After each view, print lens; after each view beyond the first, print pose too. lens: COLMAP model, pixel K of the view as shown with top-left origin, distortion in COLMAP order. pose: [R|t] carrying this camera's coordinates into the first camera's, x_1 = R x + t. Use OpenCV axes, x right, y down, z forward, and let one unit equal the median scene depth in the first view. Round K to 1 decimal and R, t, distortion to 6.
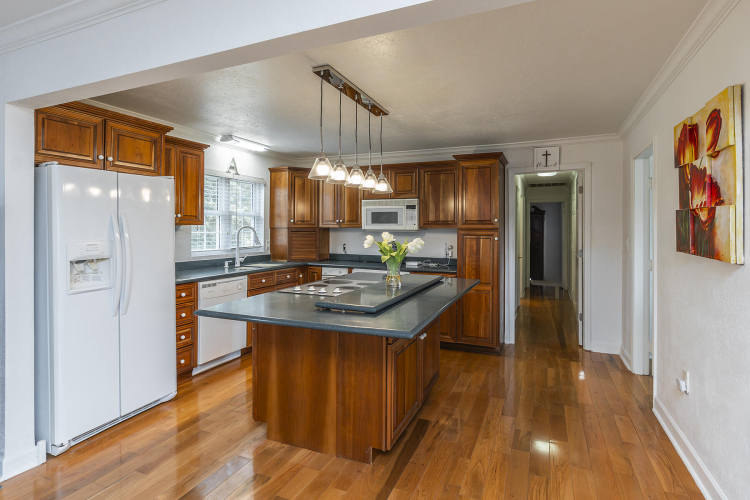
lens RADIAL K [[393.3, 0, 375.7], [0, 393.3, 228.8], [0, 0, 1]] dist [0.018353, 0.000687]
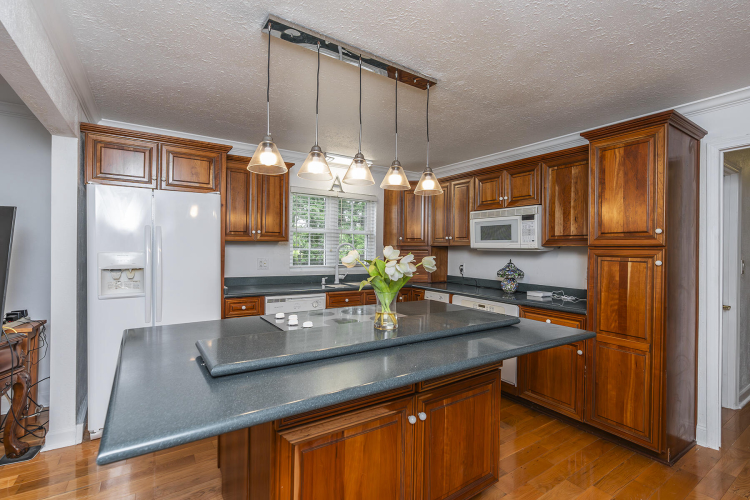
lens RADIAL K [[349.0, 0, 372.7], [0, 349.0, 249.1], [0, 0, 1]] dist [0.000651, 0.000000]
pose [[0.835641, 0.007072, -0.549231, 0.232850], [-0.010927, 0.999933, -0.003750, 0.011075], [0.549167, 0.009135, 0.835662, 0.336937]]
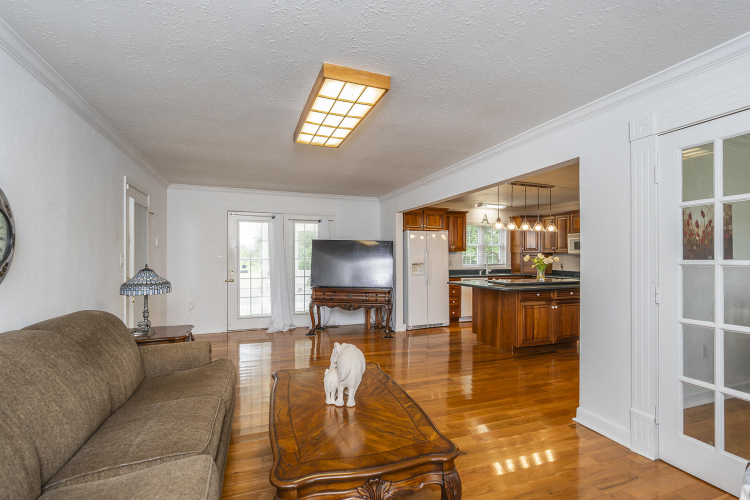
lens RADIAL K [[349.8, 0, 375.0], [0, 349.8, 250.0], [0, 0, 1]] dist [-0.001502, -0.000088]
pose [[0.701403, -0.012104, -0.712662, 0.474993], [-0.002657, 0.999804, -0.019596, 0.018895], [0.712760, 0.015638, 0.701233, -0.541485]]
